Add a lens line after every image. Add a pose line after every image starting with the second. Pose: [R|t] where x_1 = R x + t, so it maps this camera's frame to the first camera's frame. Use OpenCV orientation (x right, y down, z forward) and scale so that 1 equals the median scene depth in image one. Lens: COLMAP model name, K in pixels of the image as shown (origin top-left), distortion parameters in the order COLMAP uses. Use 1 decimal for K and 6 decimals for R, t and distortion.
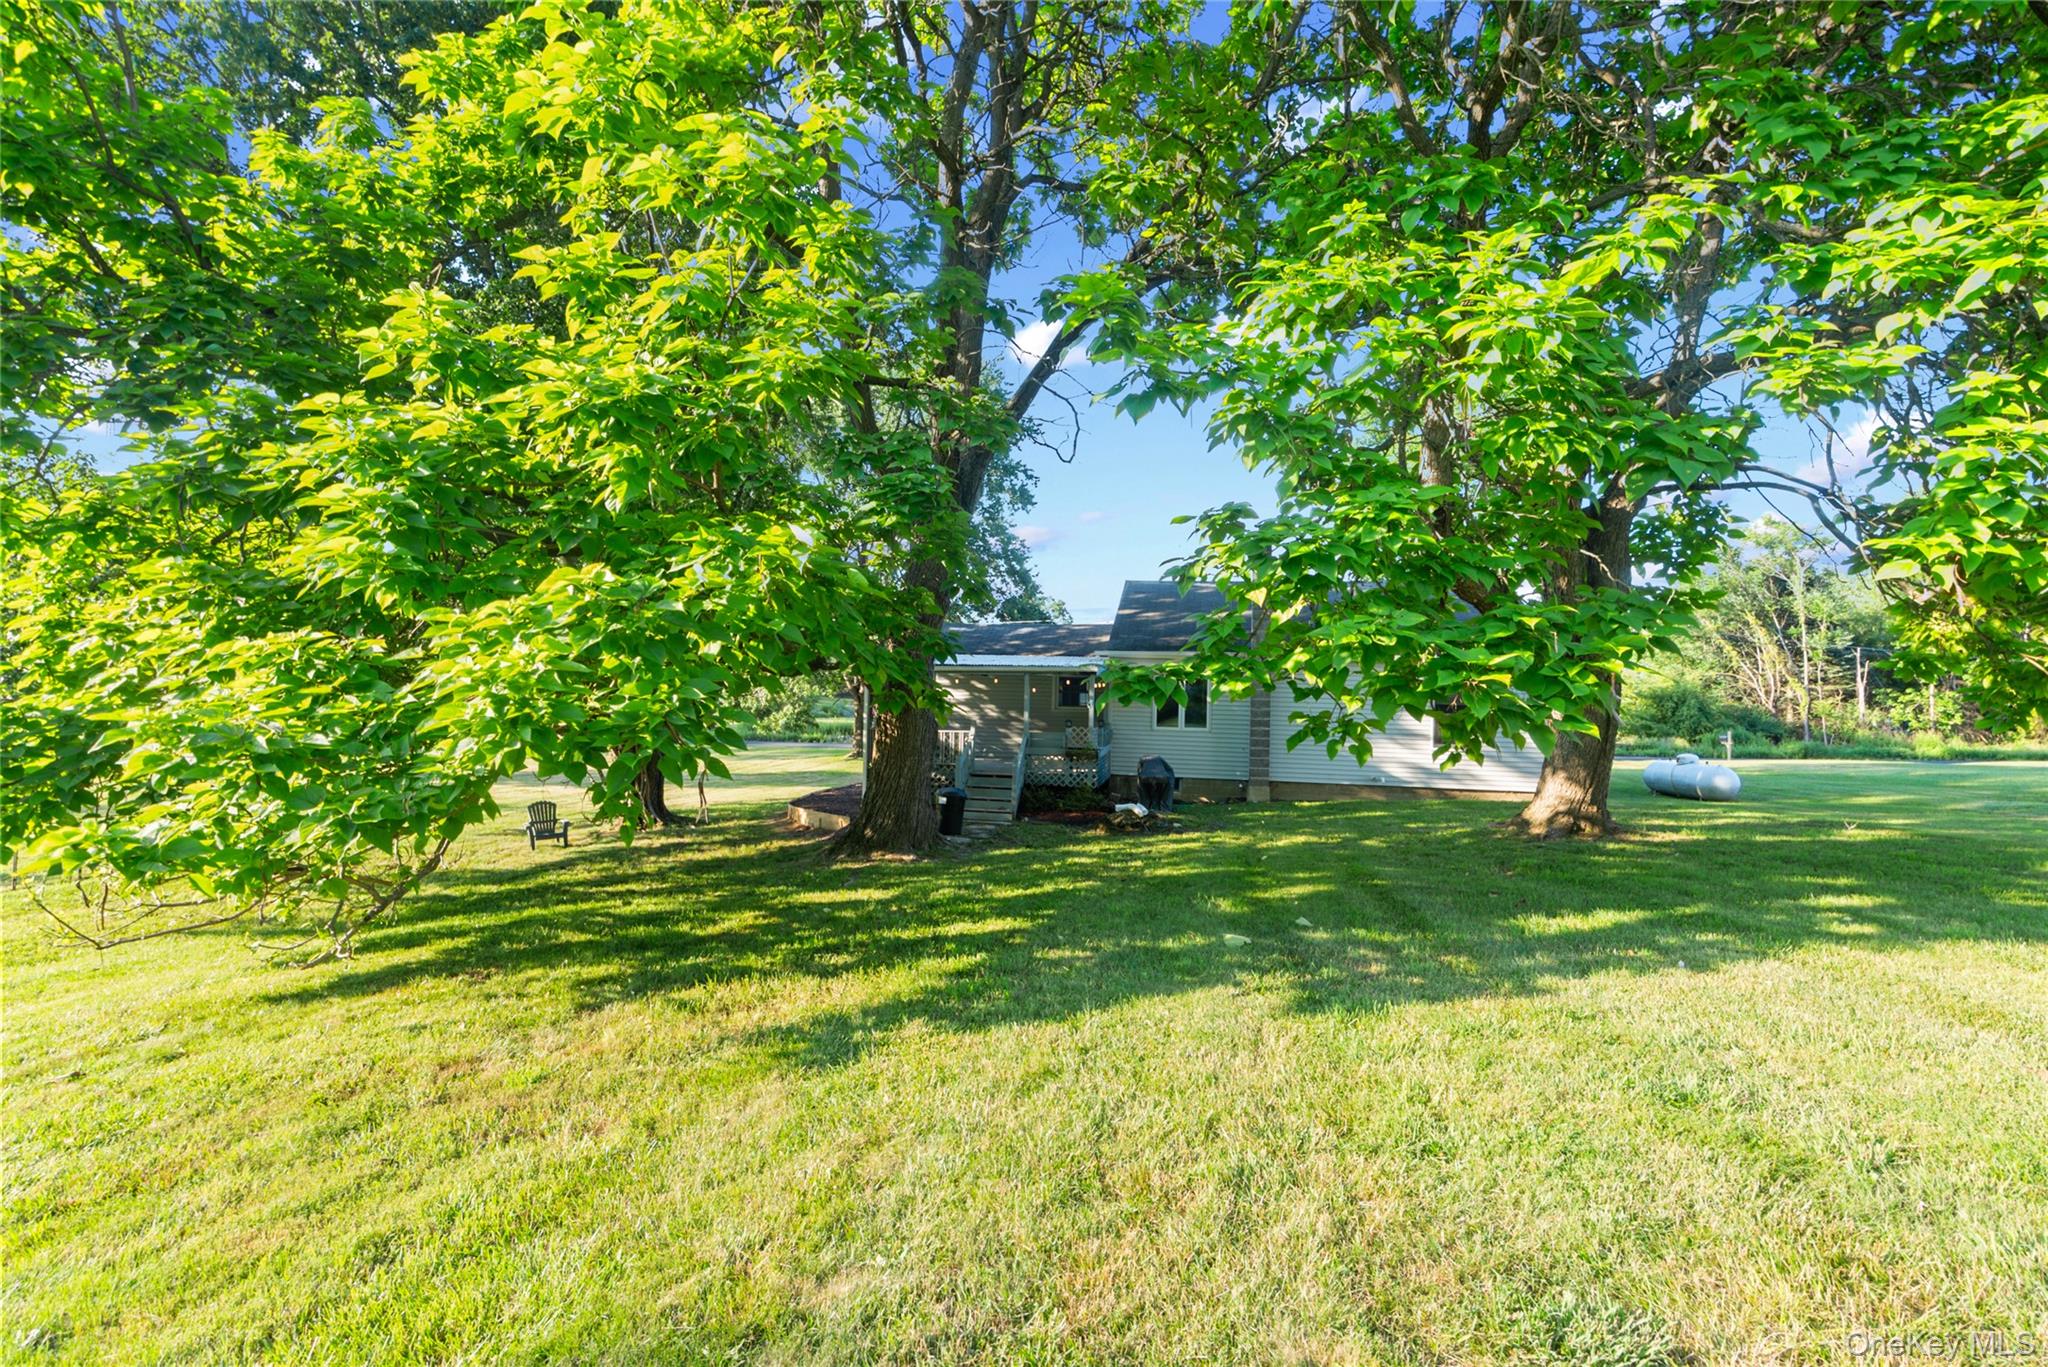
lens RADIAL K [[930.8, 0, 1024.0], [0, 930.8, 683.5], [0, 0, 1]] dist [-0.005308, 0.003452]
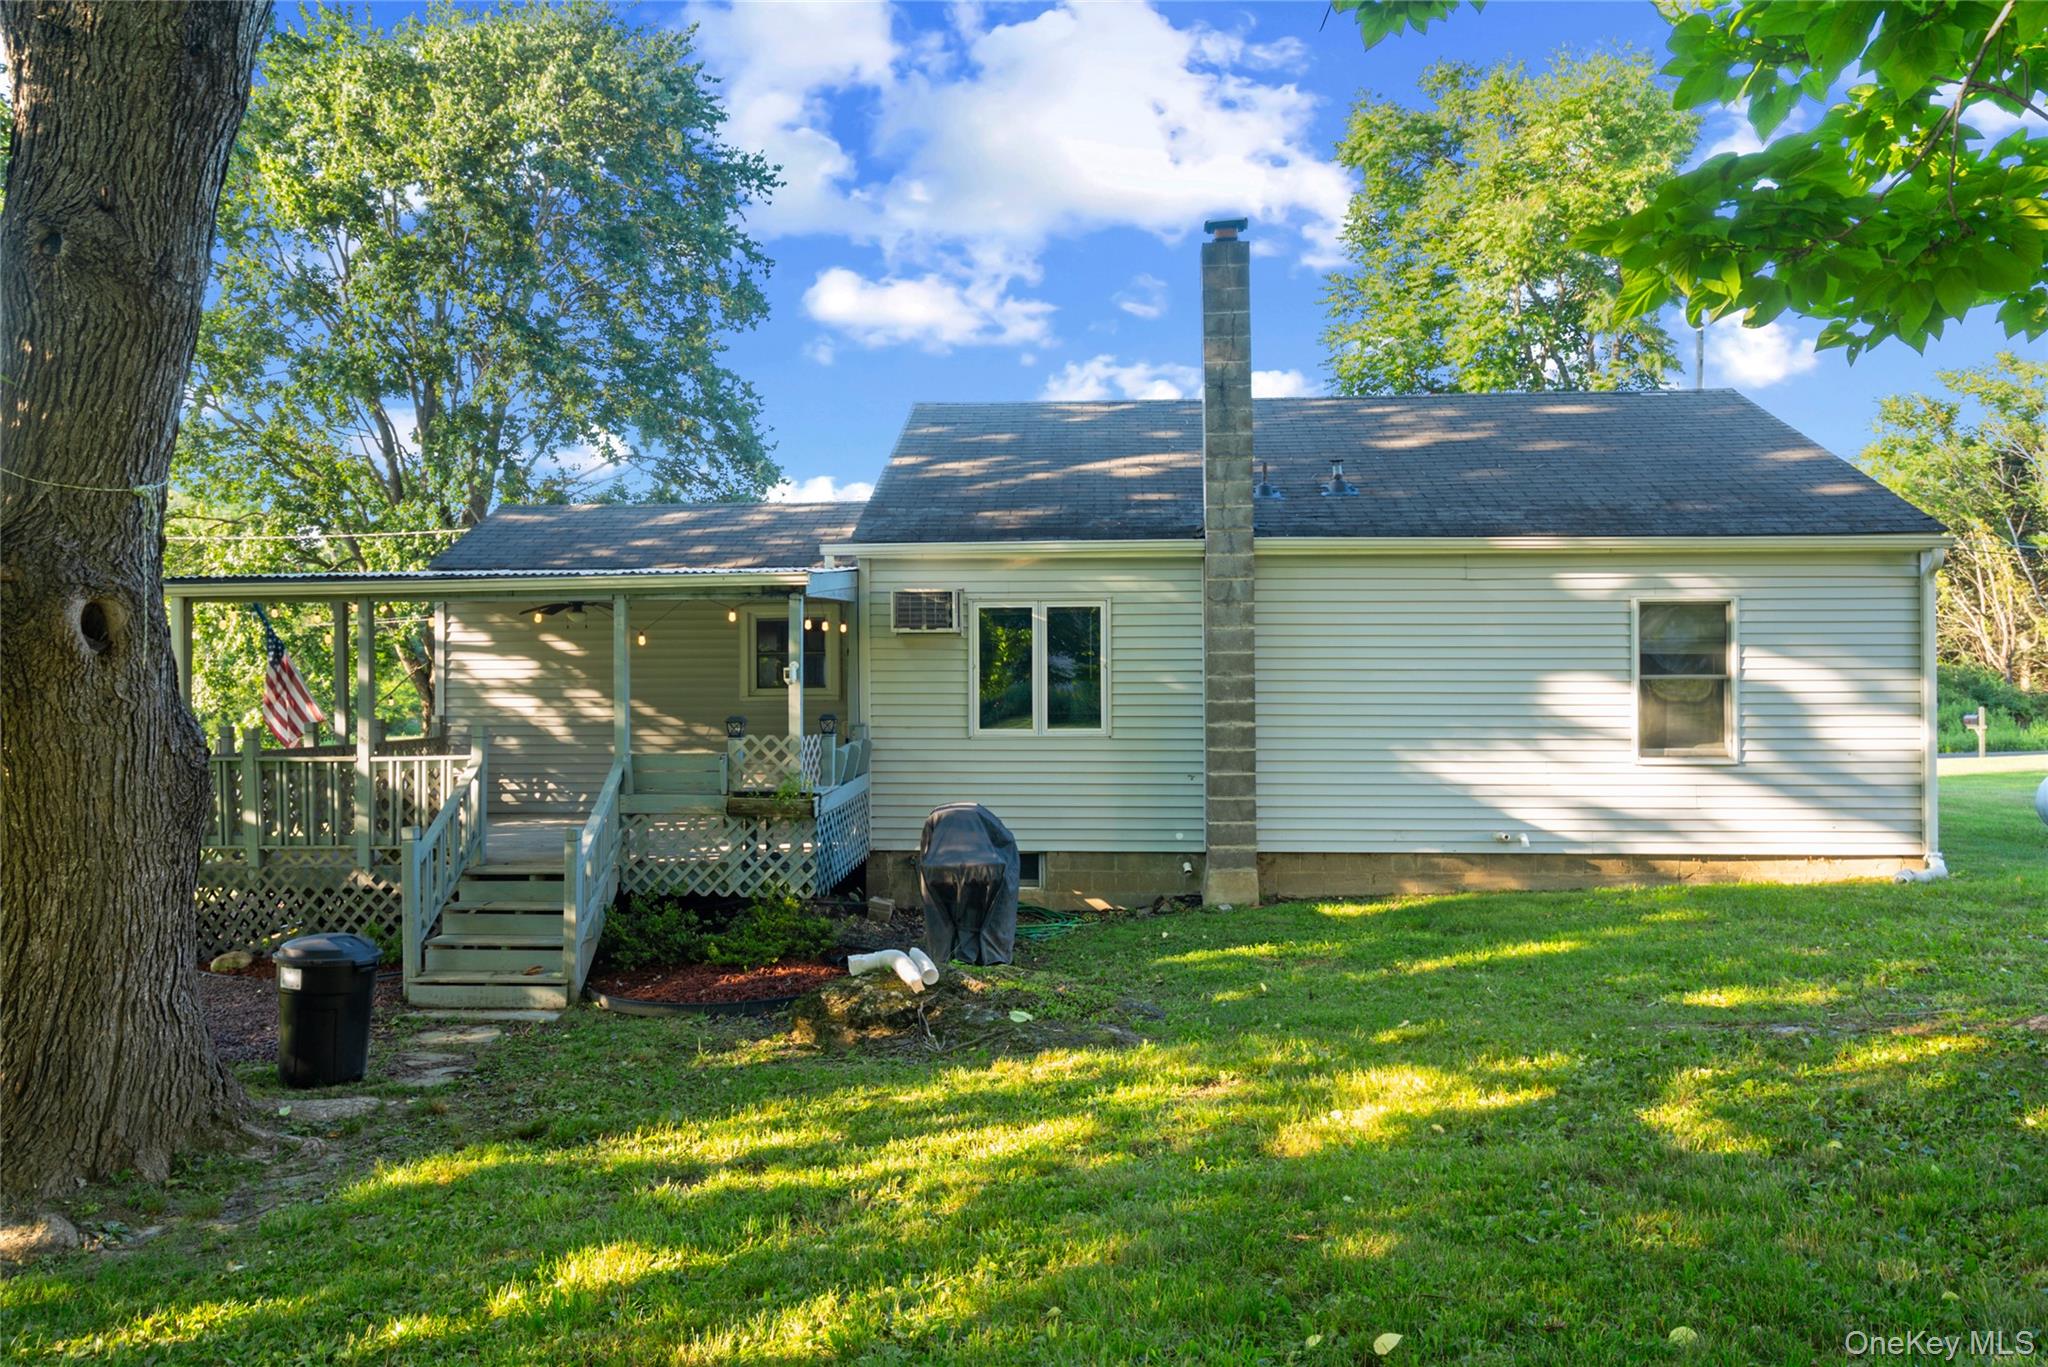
lens RADIAL K [[1412.4, 0, 1024.0], [0, 1412.4, 683.5], [0, 0, 1]] dist [-0.087939, -0.000246]
pose [[0.990273, -0.027062, 0.136479, 0.076537], [0.025833, 0.999608, 0.010772, 0.019221], [-0.136717, -0.007141, 0.990584, 0.379440]]
